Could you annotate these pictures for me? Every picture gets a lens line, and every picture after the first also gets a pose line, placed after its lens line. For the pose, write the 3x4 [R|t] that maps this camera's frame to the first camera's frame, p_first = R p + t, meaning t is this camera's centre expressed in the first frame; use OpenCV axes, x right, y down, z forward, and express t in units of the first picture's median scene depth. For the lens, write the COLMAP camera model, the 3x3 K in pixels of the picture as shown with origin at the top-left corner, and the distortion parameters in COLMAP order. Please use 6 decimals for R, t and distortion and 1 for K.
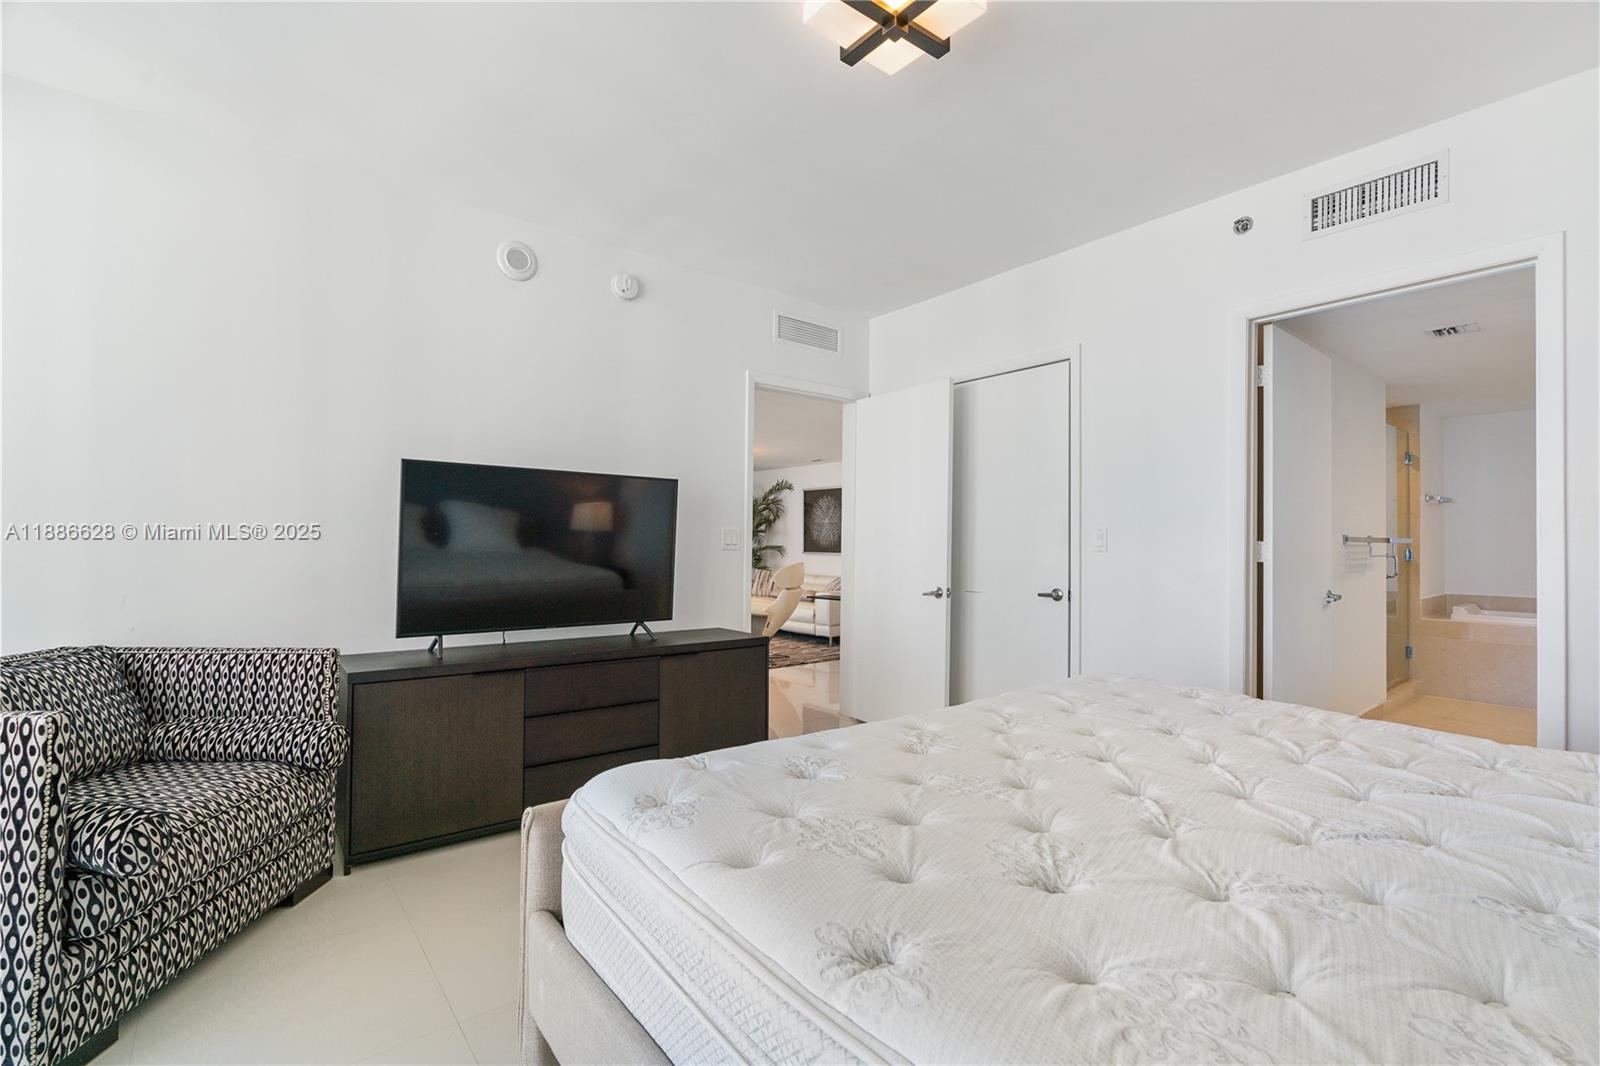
lens RADIAL K [[735.4, 0, 800.0], [0, 735.4, 533.0], [0, 0, 1]] dist [0.001692, 0.000305]
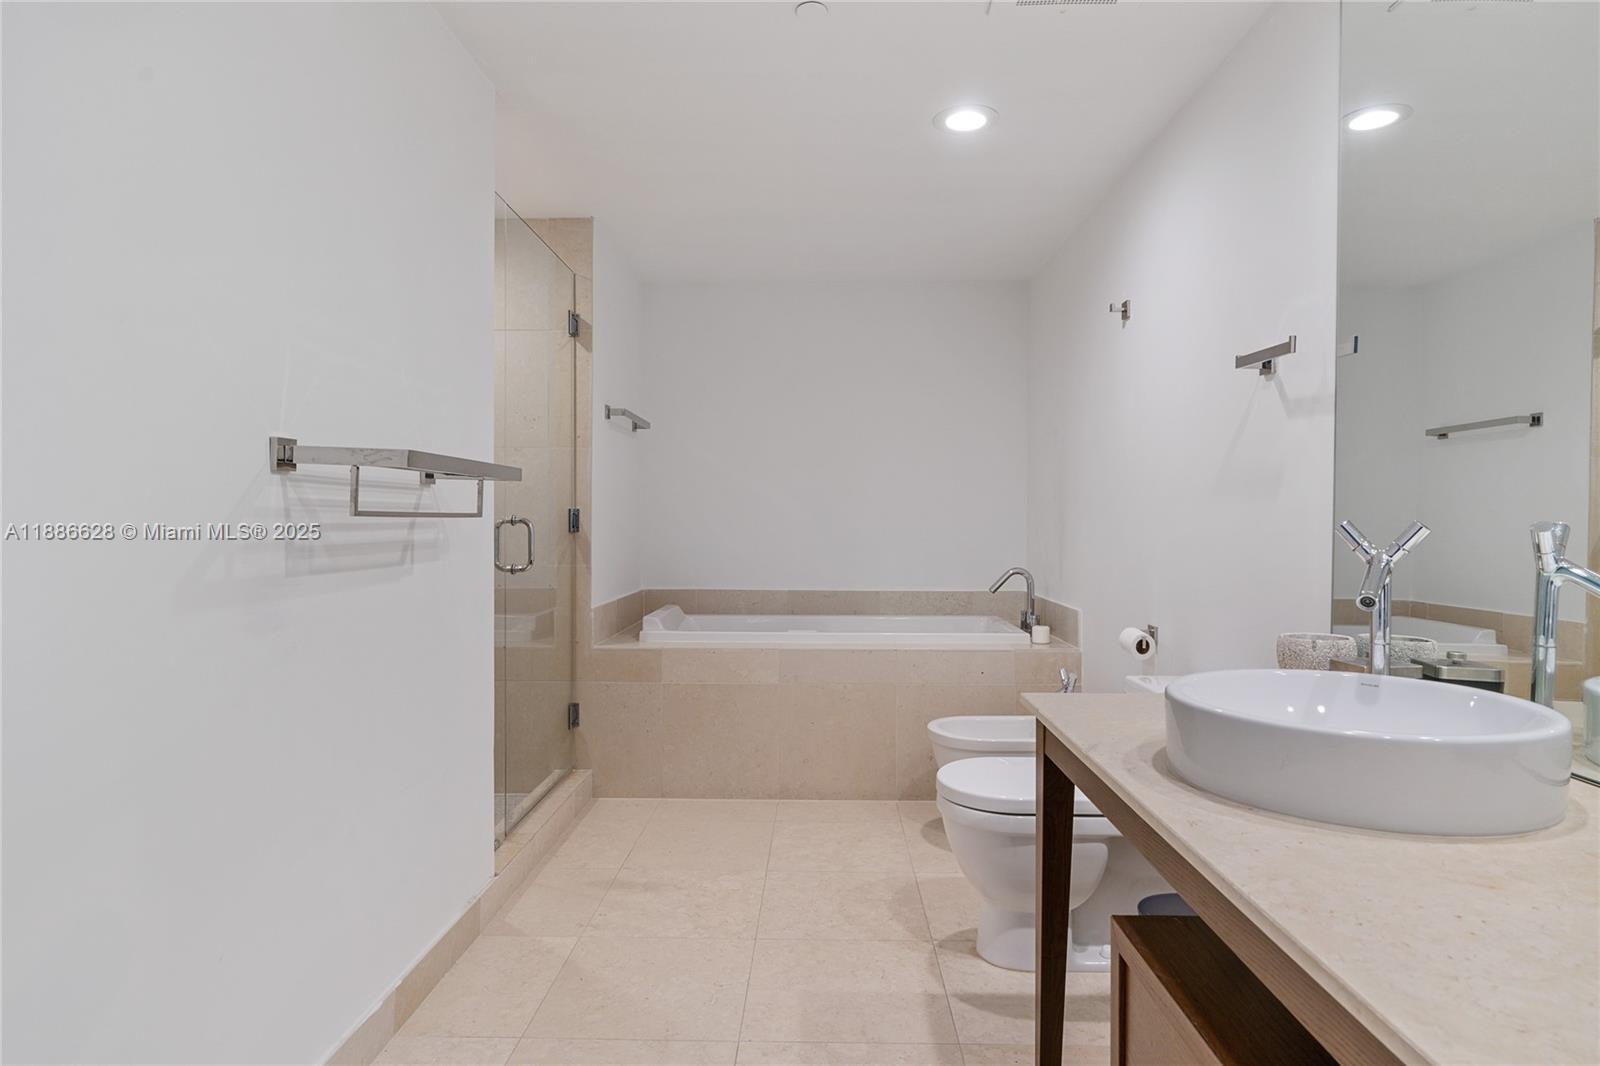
lens RADIAL K [[878.6, 0, 800.0], [0, 878.6, 533.0], [0, 0, 1]] dist [0.003415, 0.000729]
pose [[0.660336, -0.011738, 0.750878, 0.481158], [-0.006436, 0.999753, 0.021289, 0.023765], [-0.750942, -0.018891, 0.660097, 0.493011]]
